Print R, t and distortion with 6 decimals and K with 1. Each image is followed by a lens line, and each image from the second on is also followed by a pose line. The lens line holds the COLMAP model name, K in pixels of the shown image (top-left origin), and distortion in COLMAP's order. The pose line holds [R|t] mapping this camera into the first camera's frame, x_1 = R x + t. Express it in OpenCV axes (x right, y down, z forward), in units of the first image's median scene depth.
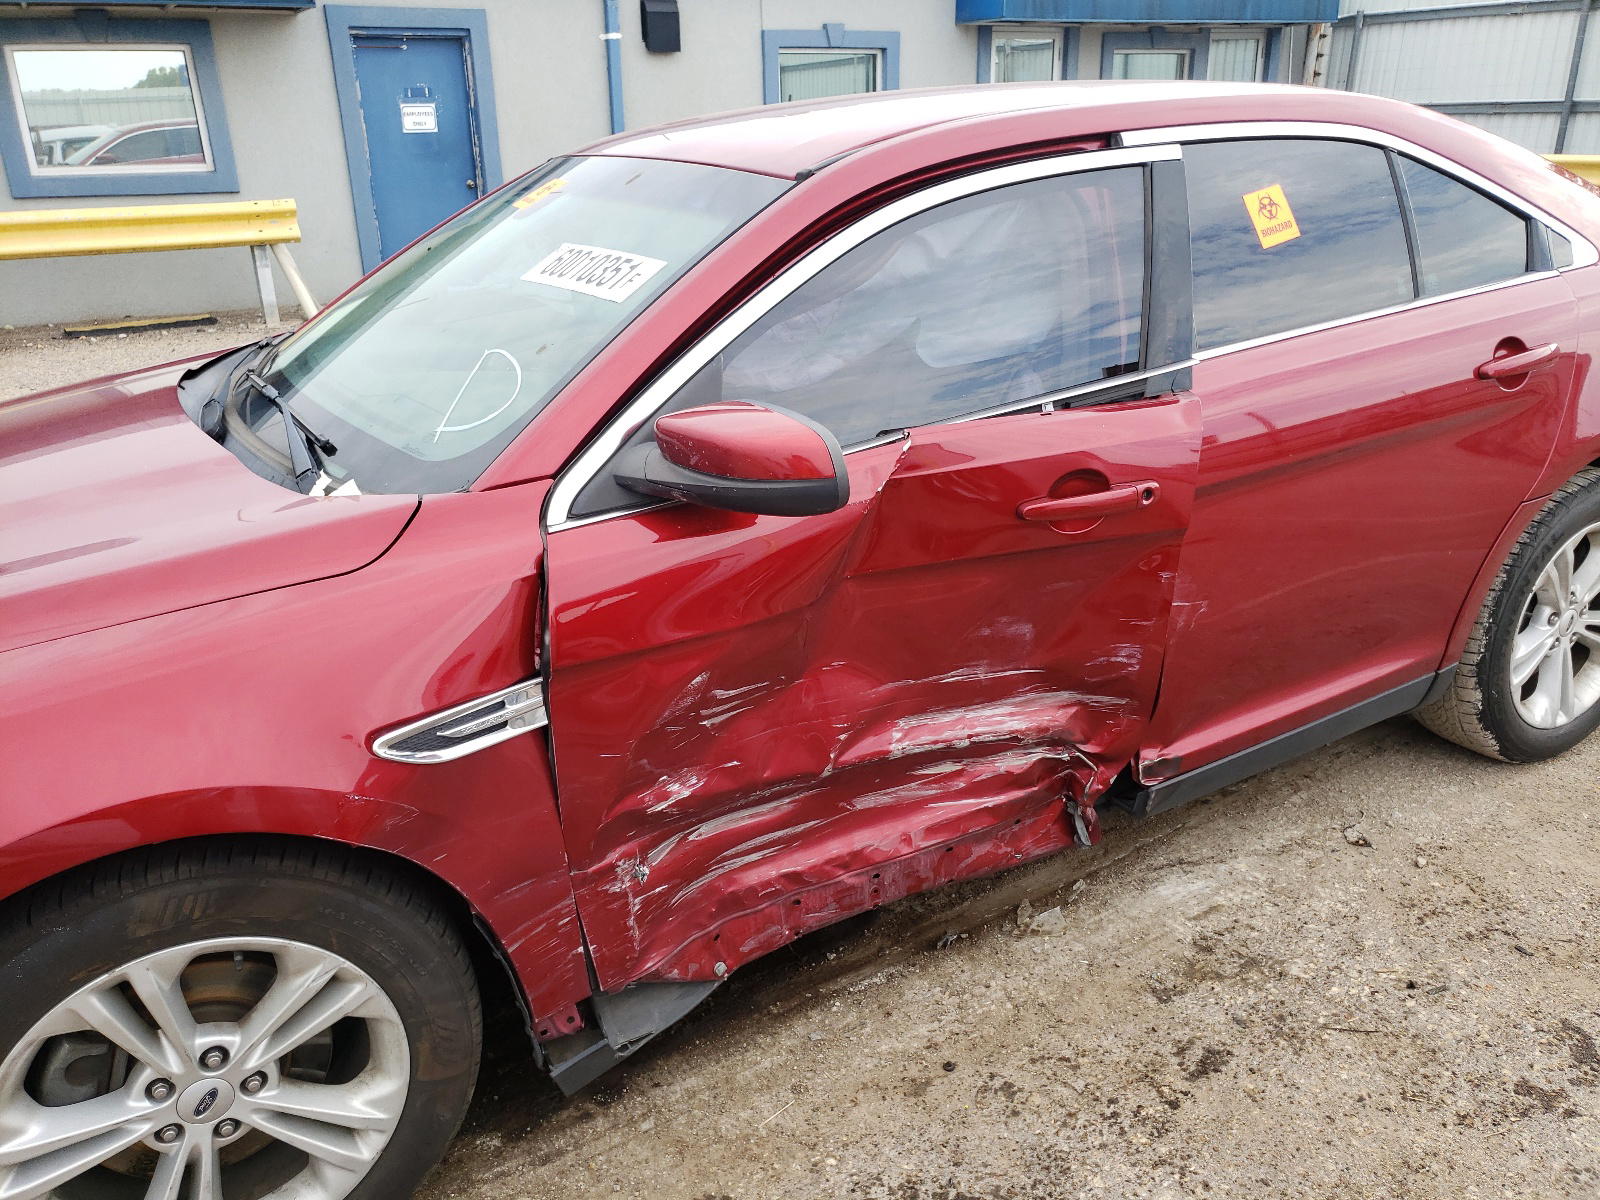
lens RADIAL K [[1243.8, 0, 800.0], [0, 1243.8, 600.0], [0, 0, 1]] dist [0.040176, -0.009155]
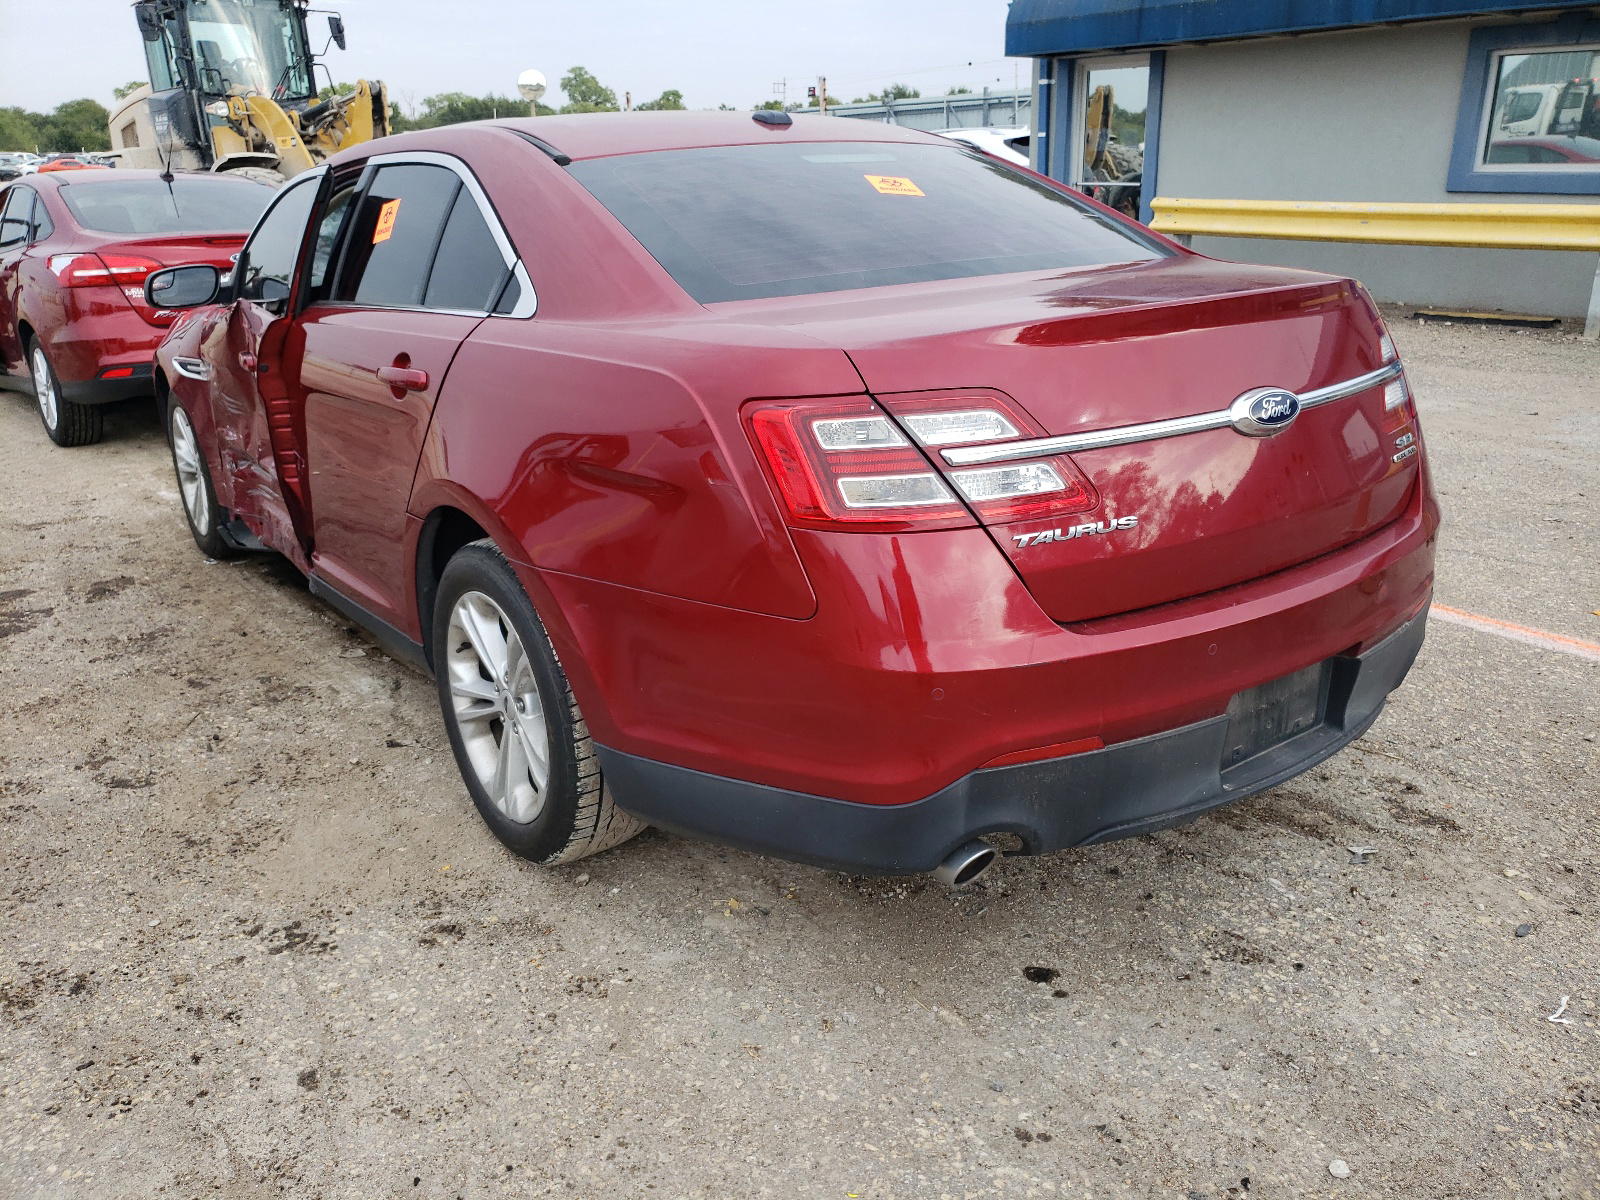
lens RADIAL K [[1243.8, 0, 800.0], [0, 1243.8, 600.0], [0, 0, 1]] dist [0.040176, -0.009155]
pose [[0.129253, 0.357295, -0.925005, 1.681342], [-0.349602, 0.889352, 0.294673, -0.455220], [0.927940, 0.285296, 0.239863, 1.110792]]
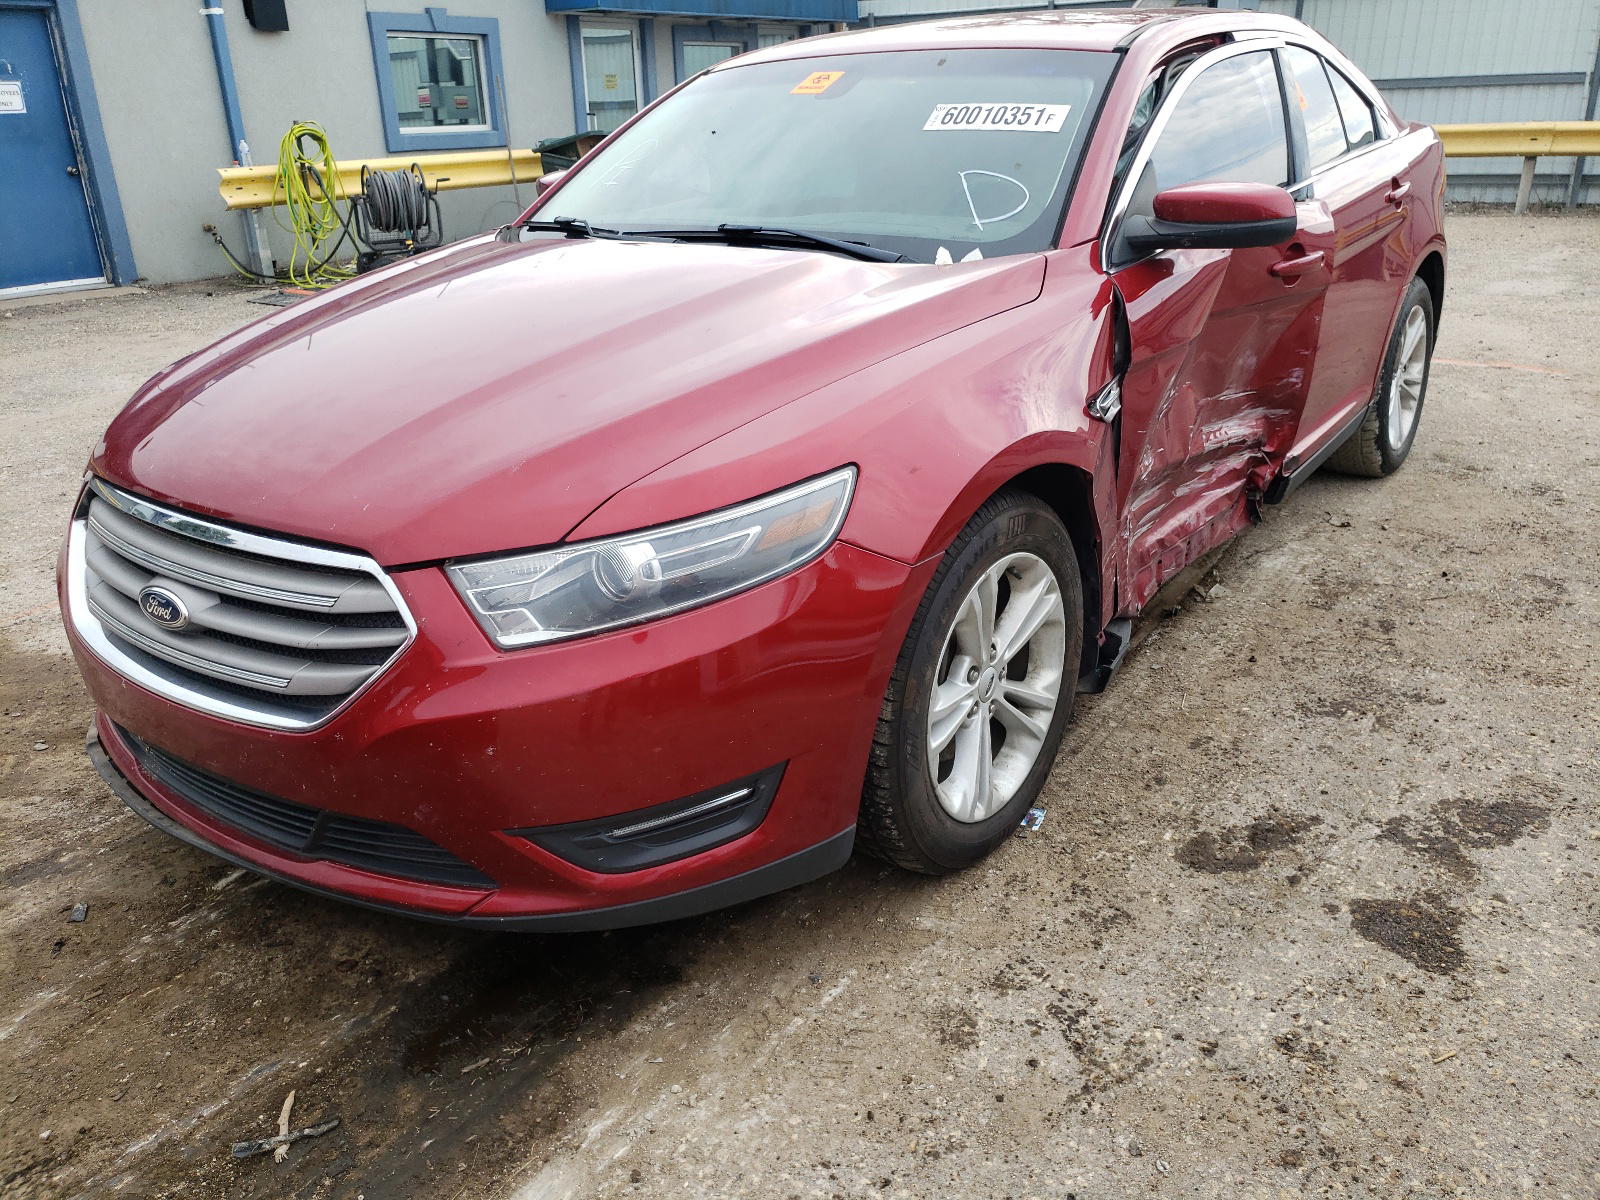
lens RADIAL K [[1258.9, 0, 800.0], [0, 1258.9, 600.0], [0, 0, 1]] dist [0.105326, -0.088601]
pose [[0.909203, -0.157034, 0.385603, -0.793808], [0.162936, 0.986480, 0.017553, 0.159274], [-0.383146, 0.046870, 0.922498, -0.162875]]
